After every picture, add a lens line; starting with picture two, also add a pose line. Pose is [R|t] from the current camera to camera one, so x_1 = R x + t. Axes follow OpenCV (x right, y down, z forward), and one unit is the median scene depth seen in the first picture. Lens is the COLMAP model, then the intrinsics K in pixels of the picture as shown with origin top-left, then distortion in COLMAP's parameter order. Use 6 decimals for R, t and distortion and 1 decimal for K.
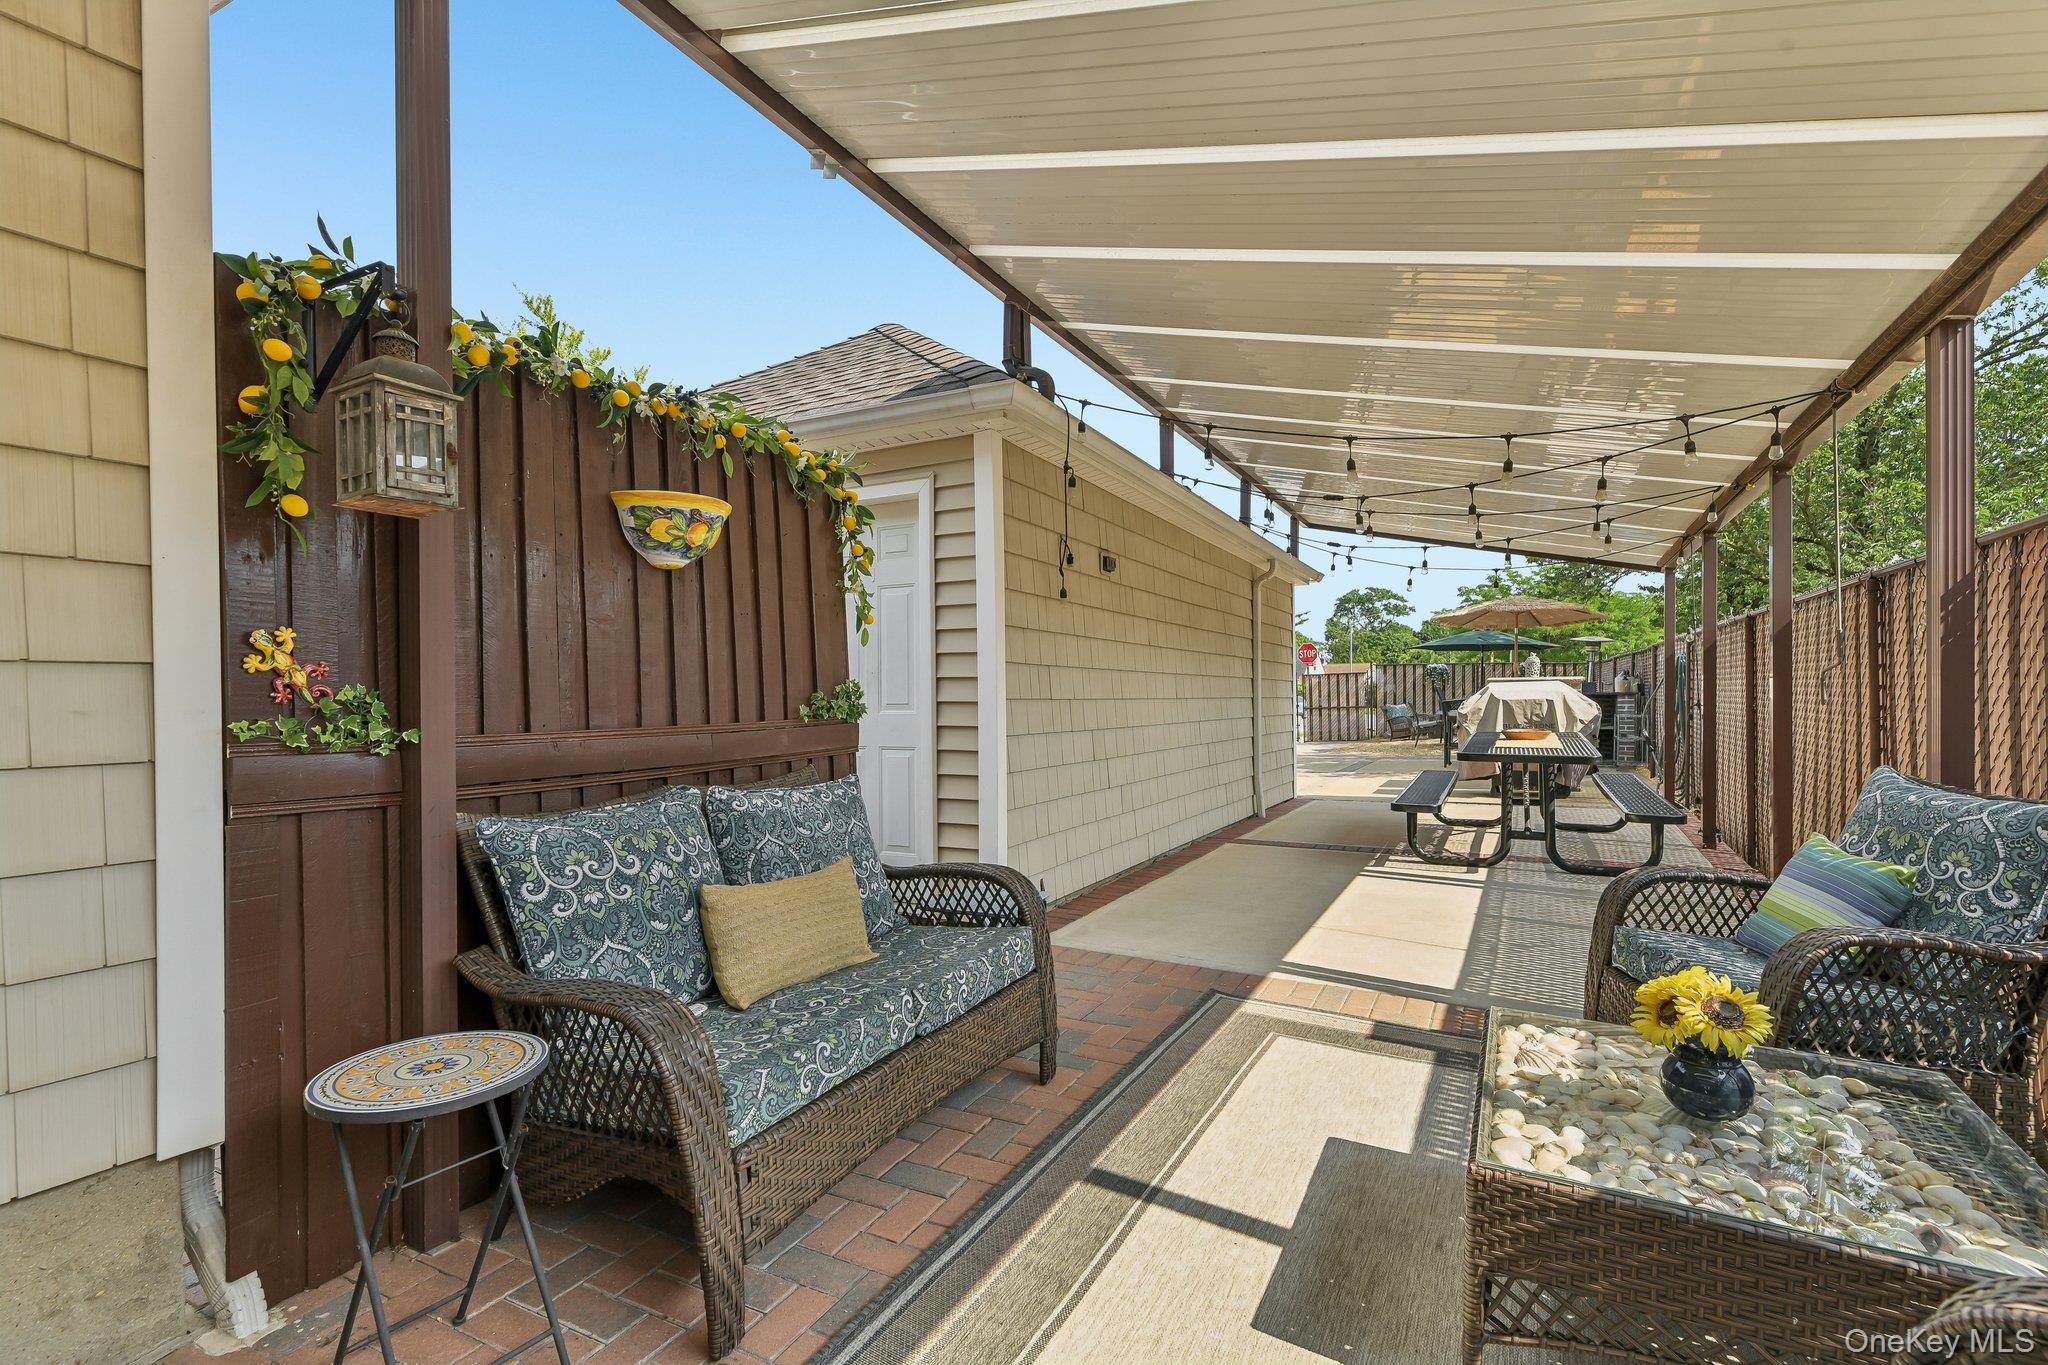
lens RADIAL K [[965.2, 0, 1022.4], [0, 965.2, 694.1], [0, 0, 1]] dist [0.003194, -0.001383]
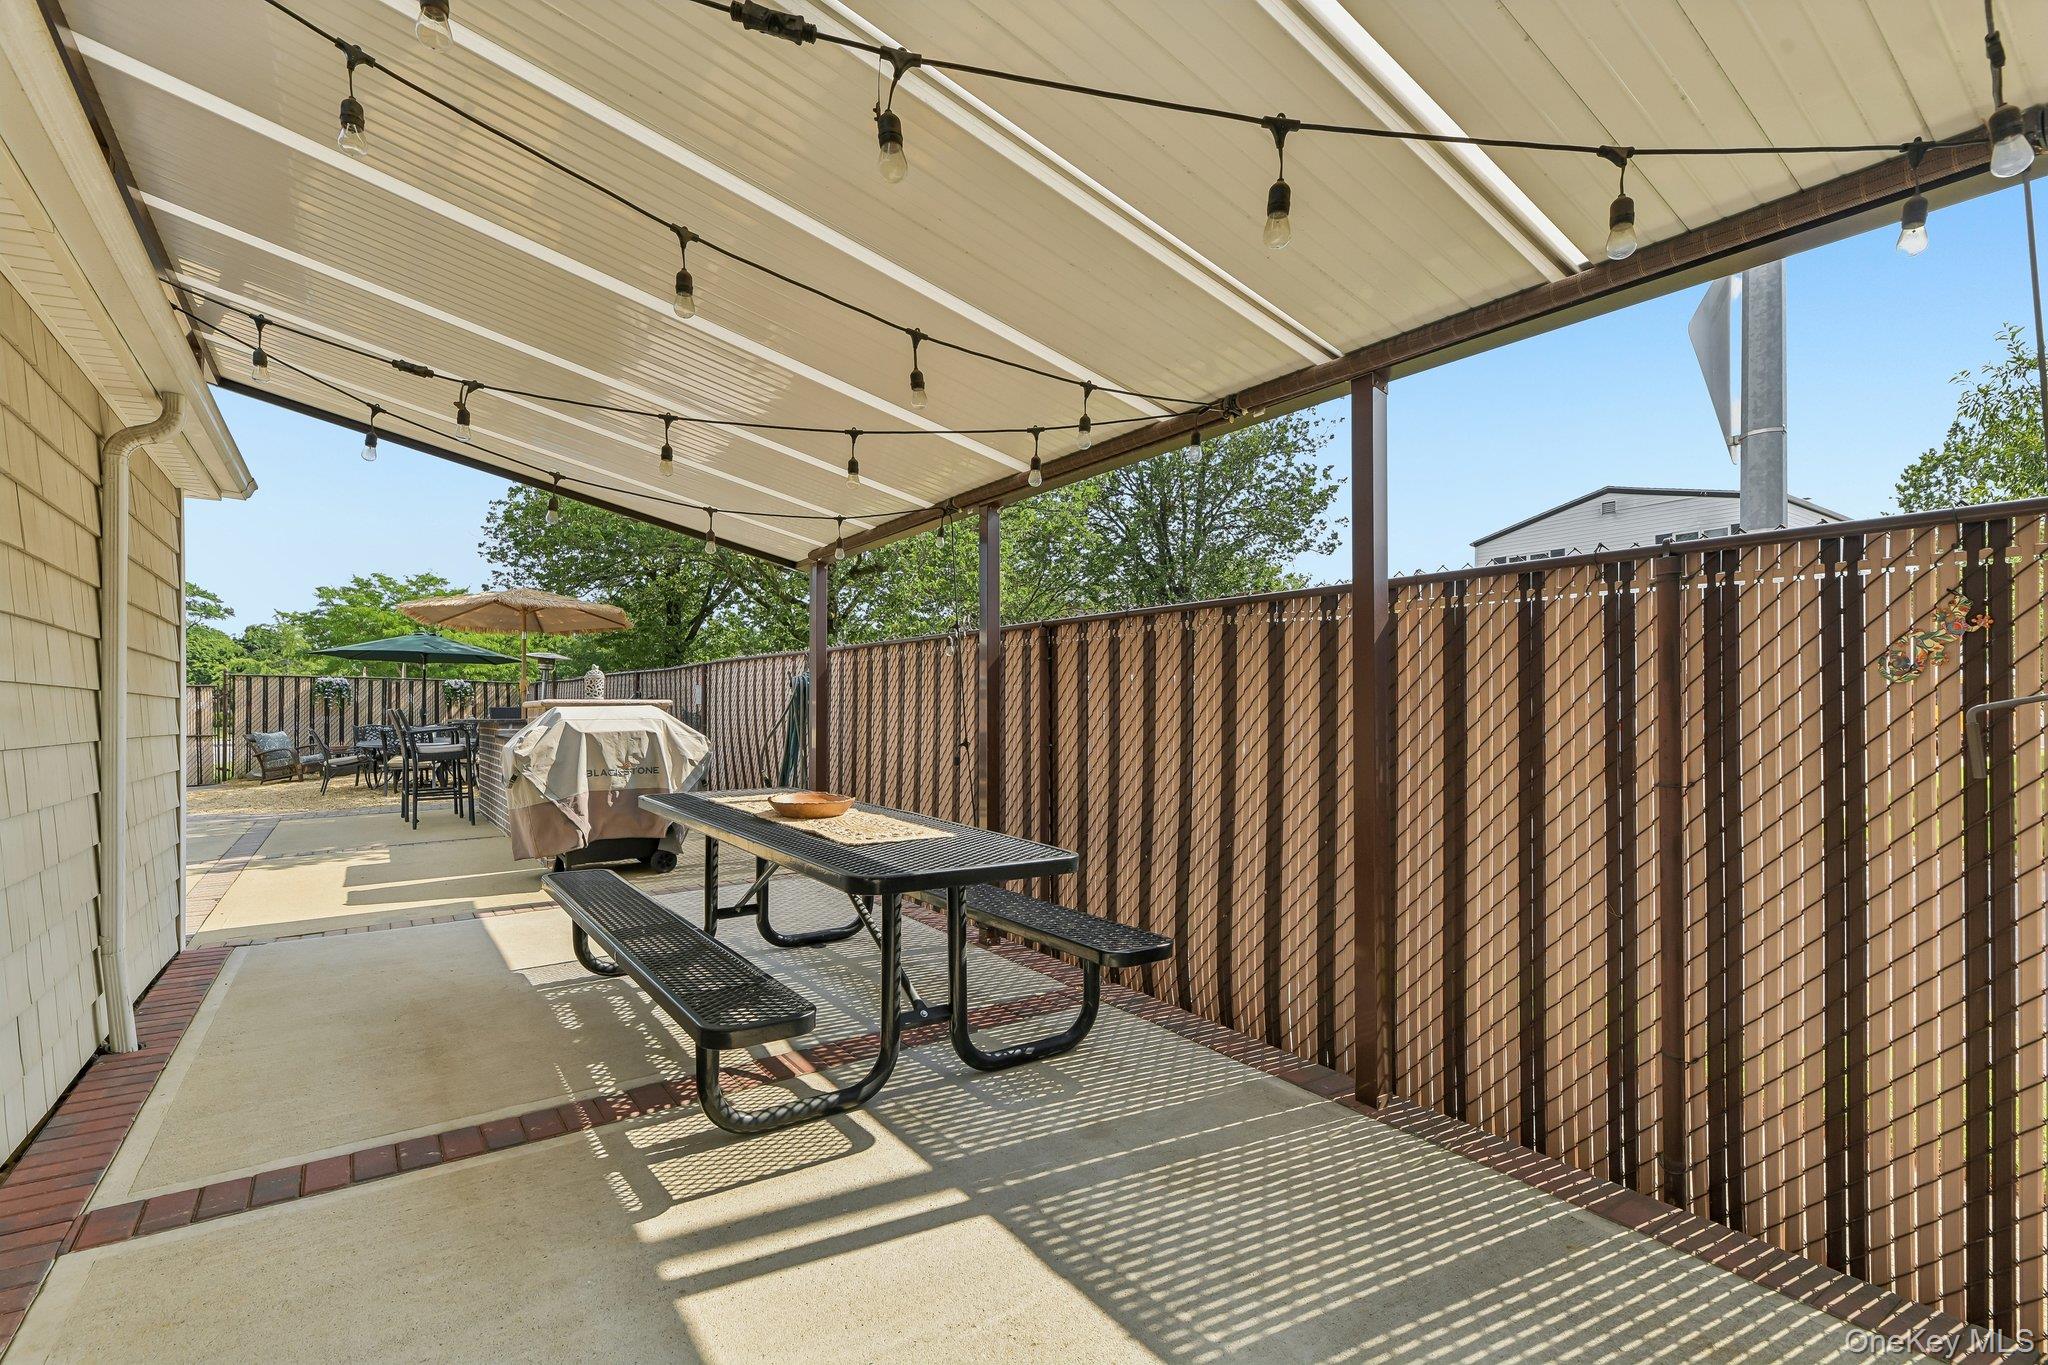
lens RADIAL K [[965.2, 0, 1020.1], [0, 965.2, 696.9], [0, 0, 1]] dist [0.003194, -0.001383]
pose [[0.478486, 0.022605, 0.877804, 0.045684], [-0.006197, 0.999731, -0.022367, -0.003897], [-0.878073, 0.005262, 0.478497, 0.294244]]
